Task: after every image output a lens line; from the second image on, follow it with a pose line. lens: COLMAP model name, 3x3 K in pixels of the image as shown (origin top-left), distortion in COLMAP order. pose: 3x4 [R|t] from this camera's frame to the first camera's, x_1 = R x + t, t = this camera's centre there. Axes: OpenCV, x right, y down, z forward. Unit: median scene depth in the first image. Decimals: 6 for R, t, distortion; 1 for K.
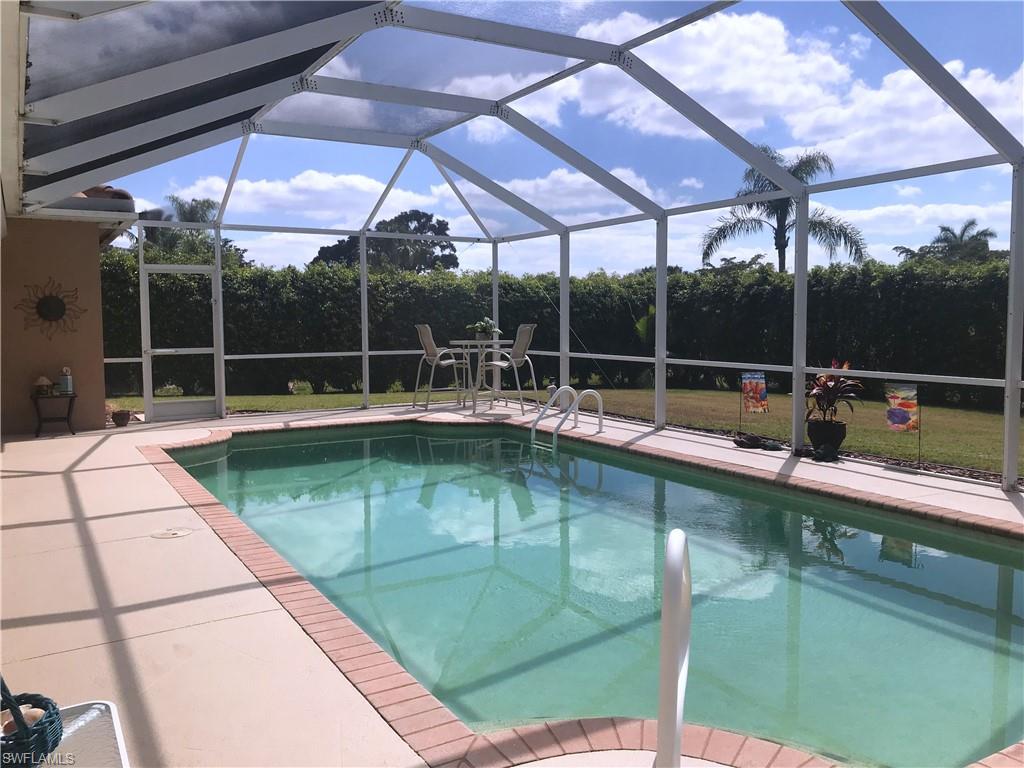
lens RADIAL K [[847.0, 0, 516.0], [0, 847.0, 383.0], [0, 0, 1]] dist [0.037130, -0.038631]
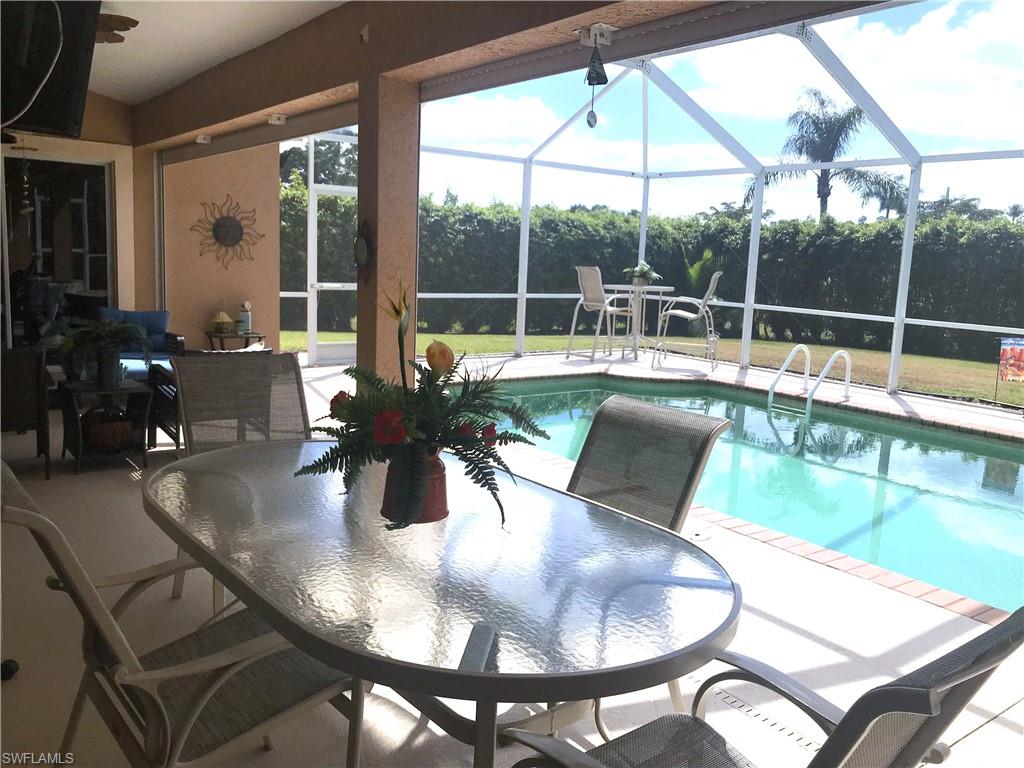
lens RADIAL K [[847.0, 0, 516.1], [0, 847.0, 378.4], [0, 0, 1]] dist [0.037130, -0.038631]
pose [[0.993042, 0.030894, 0.113632, -0.316530], [-0.039154, 0.996694, 0.071194, -0.011786], [-0.111057, -0.075147, 0.990969, 0.103716]]
